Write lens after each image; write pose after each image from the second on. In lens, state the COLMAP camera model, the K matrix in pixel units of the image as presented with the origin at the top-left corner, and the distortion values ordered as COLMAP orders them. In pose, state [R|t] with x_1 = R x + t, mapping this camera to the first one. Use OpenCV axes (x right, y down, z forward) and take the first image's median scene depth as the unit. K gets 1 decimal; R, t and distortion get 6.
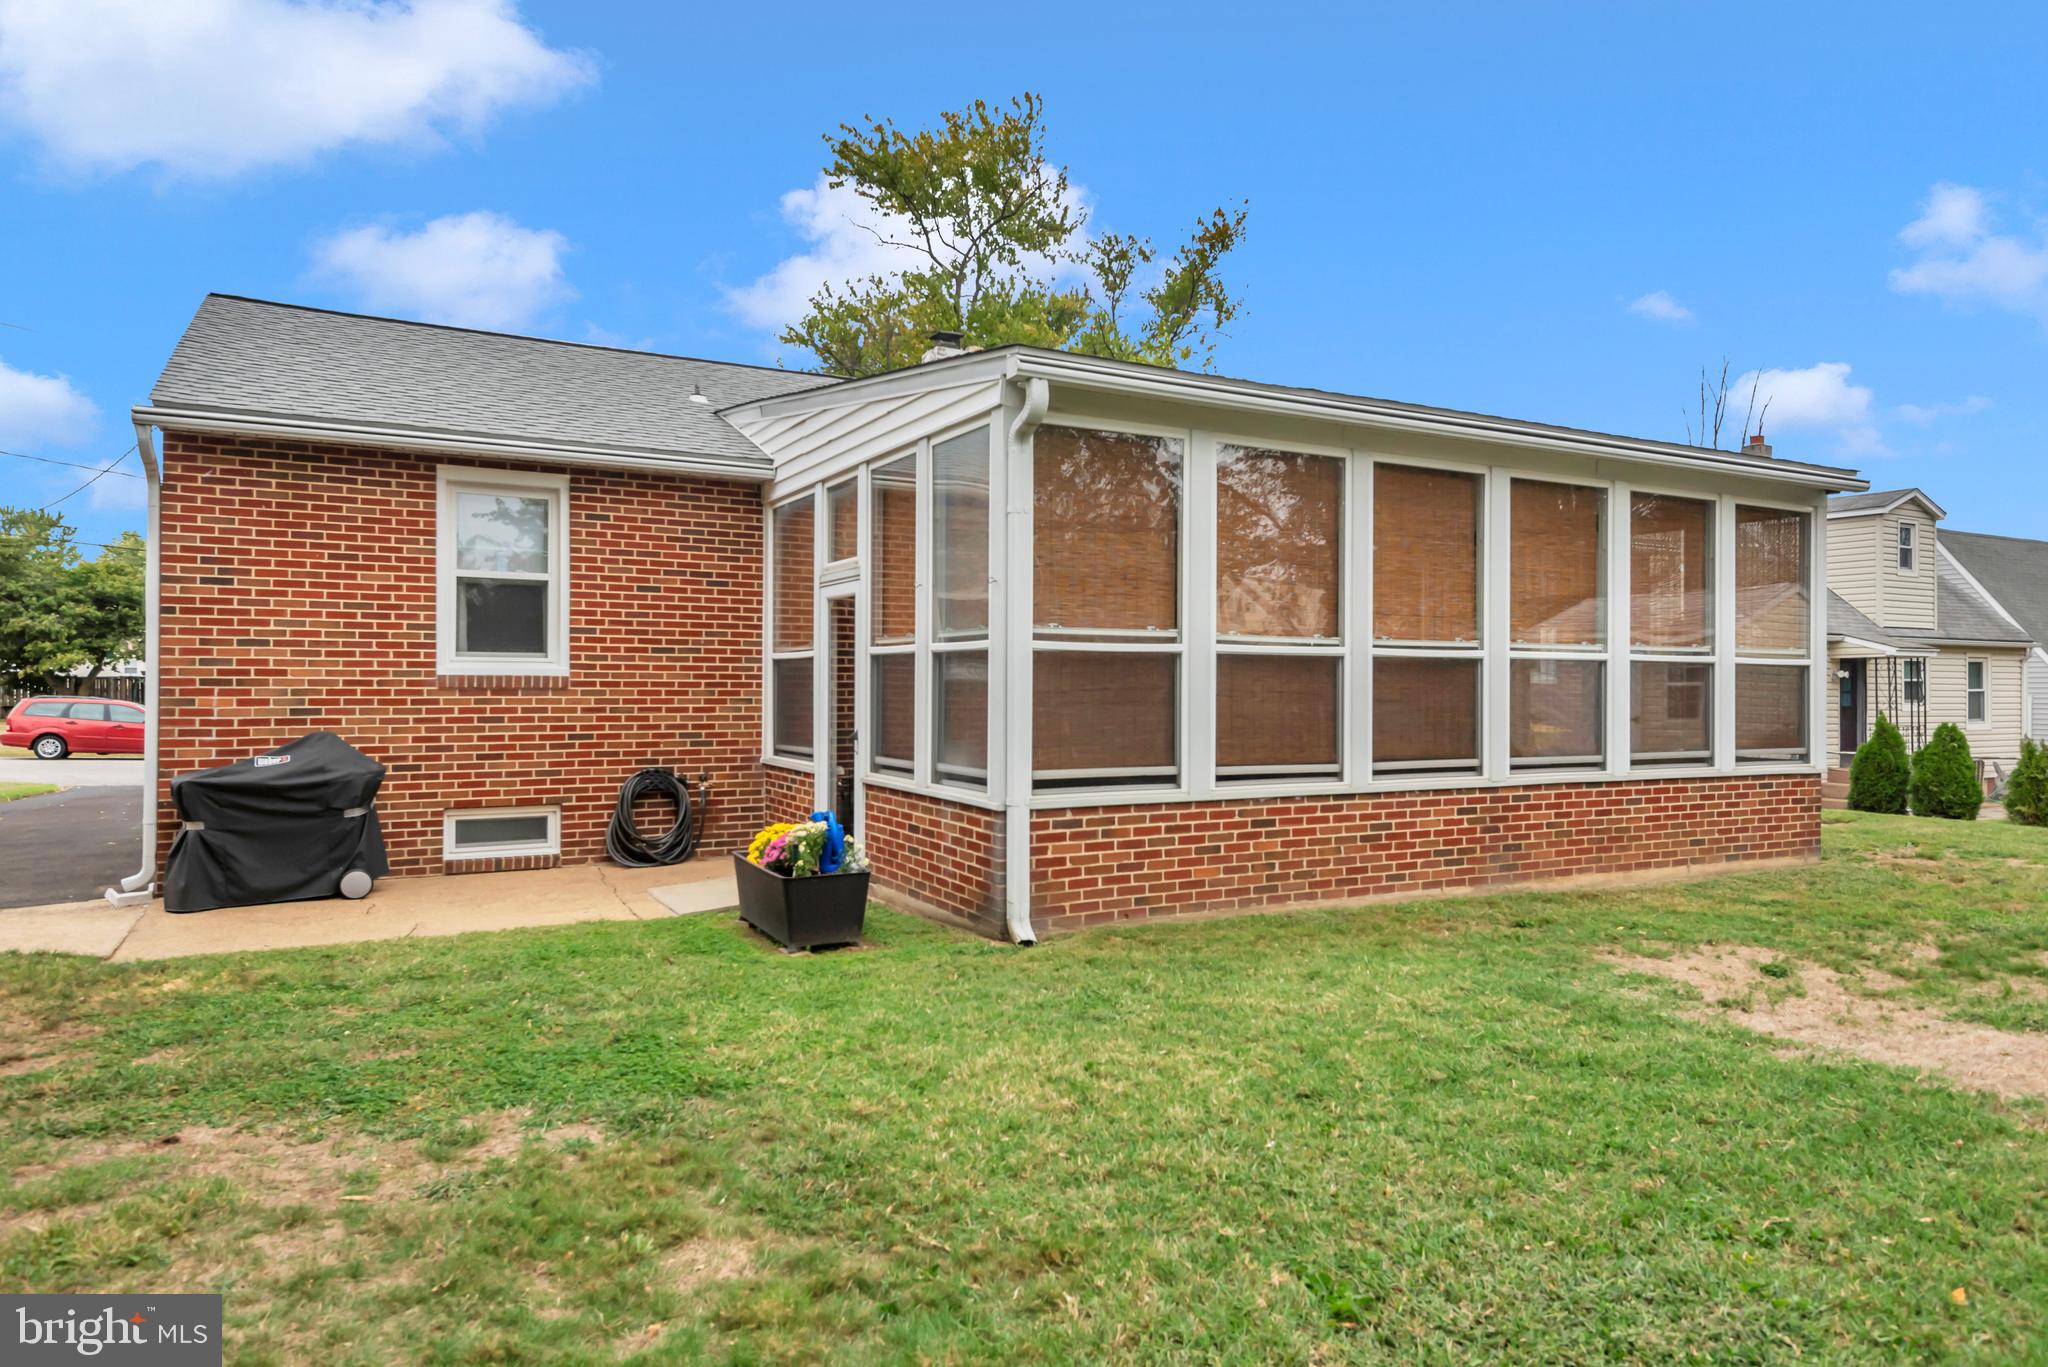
lens RADIAL K [[1260.7, 0, 1022.2], [0, 1260.7, 677.3], [0, 0, 1]] dist [0.028694, -0.001203]
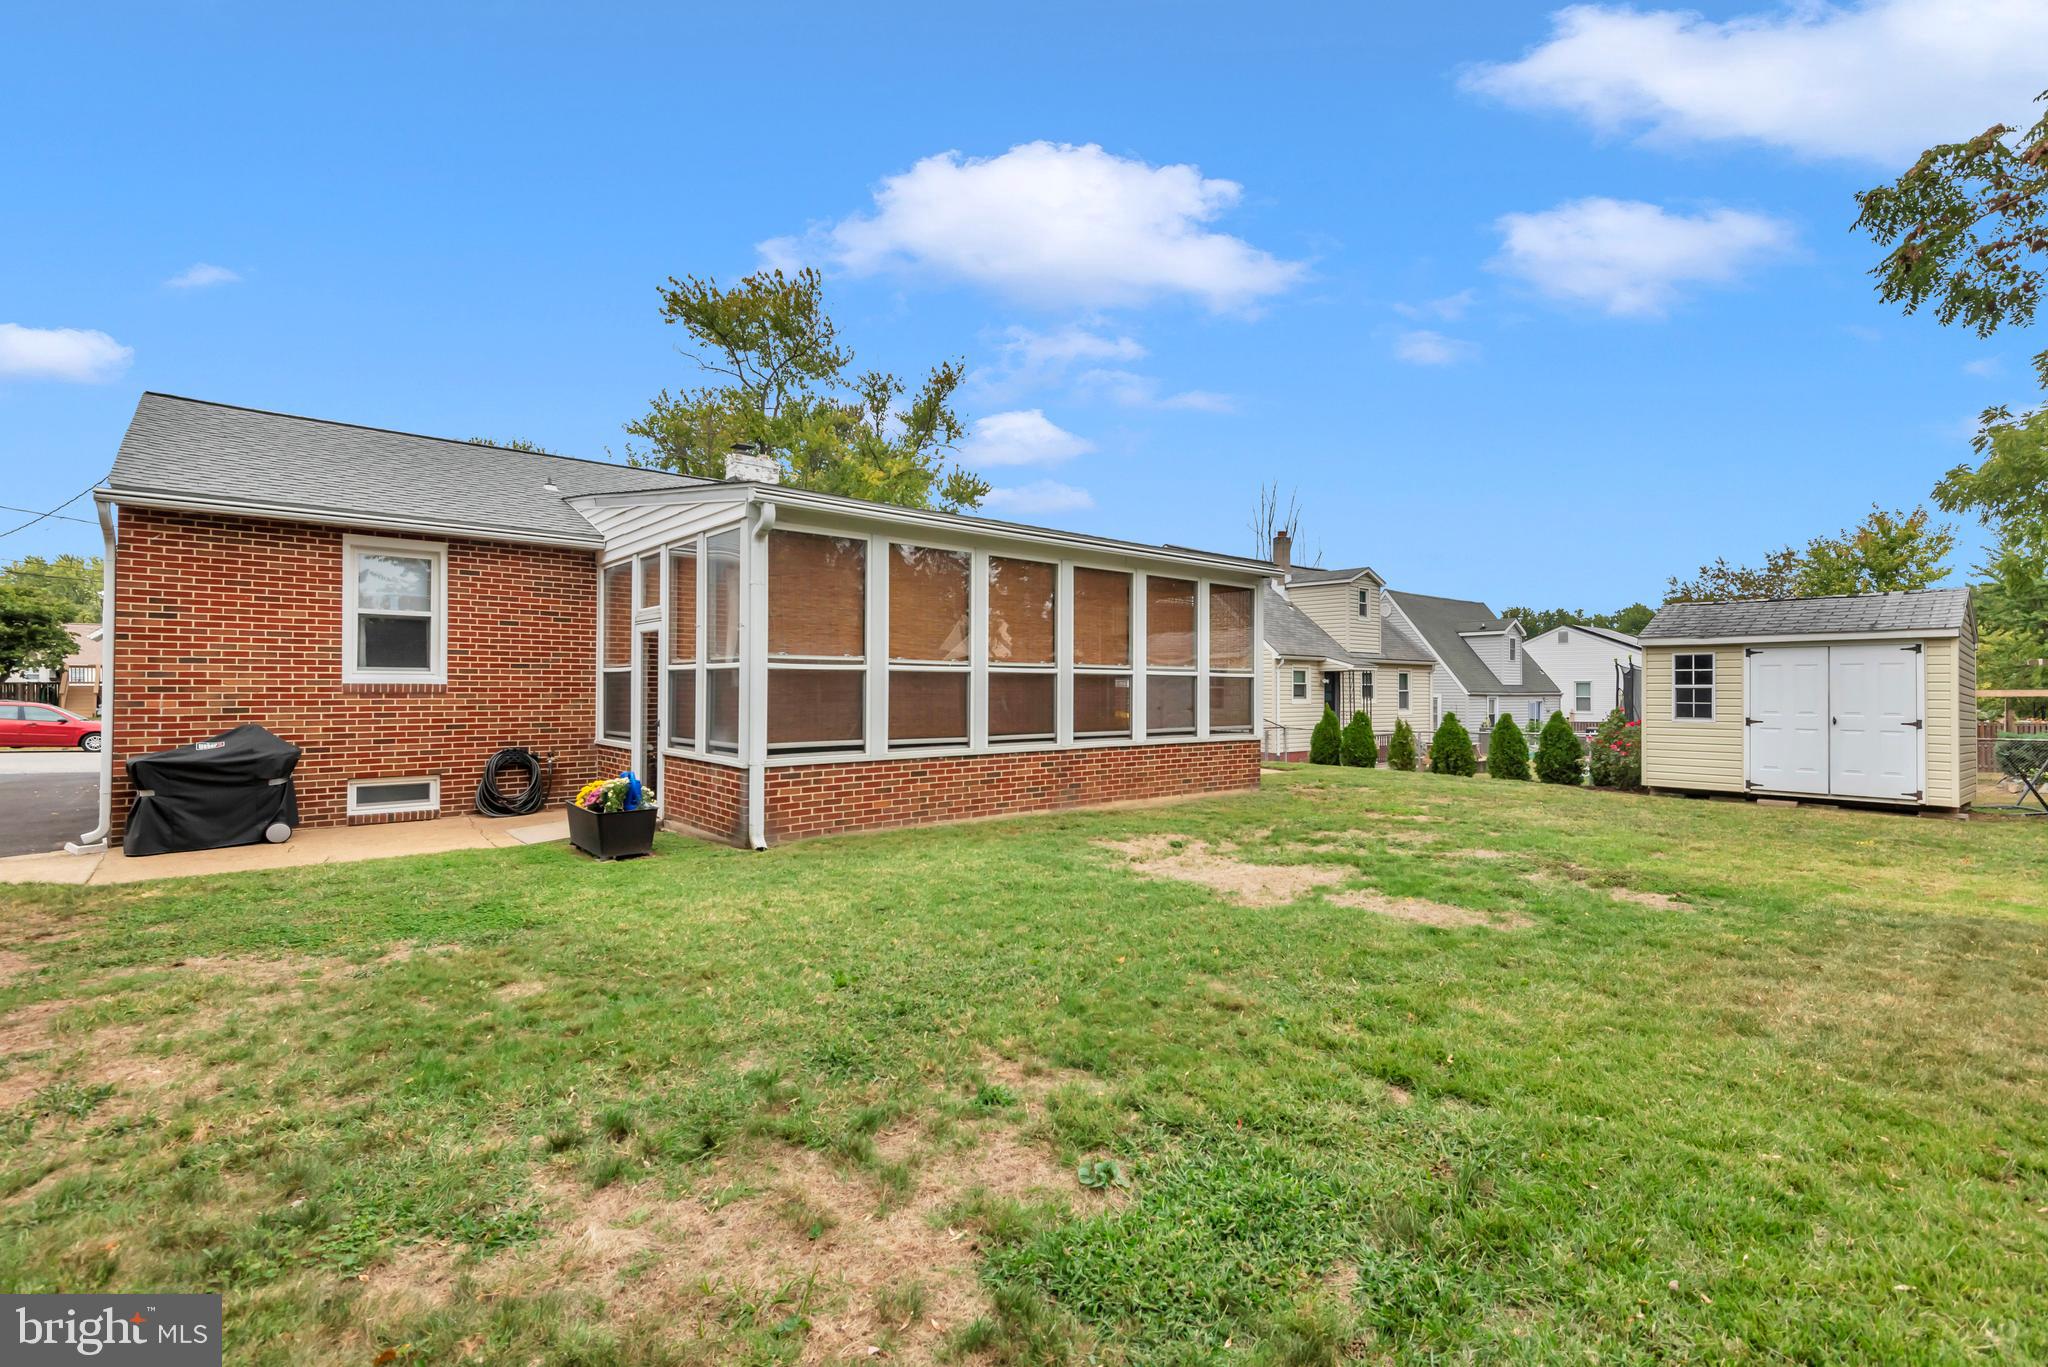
lens RADIAL K [[915.5, 0, 1025.6], [0, 915.5, 677.1], [0, 0, 1]] dist [0.029956, -0.016174]
pose [[0.977503, 0.000646, 0.210921, 0.066837], [0.000511, 0.999985, -0.005429, -0.003421], [-0.210921, 0.005415, 0.977488, -0.174207]]
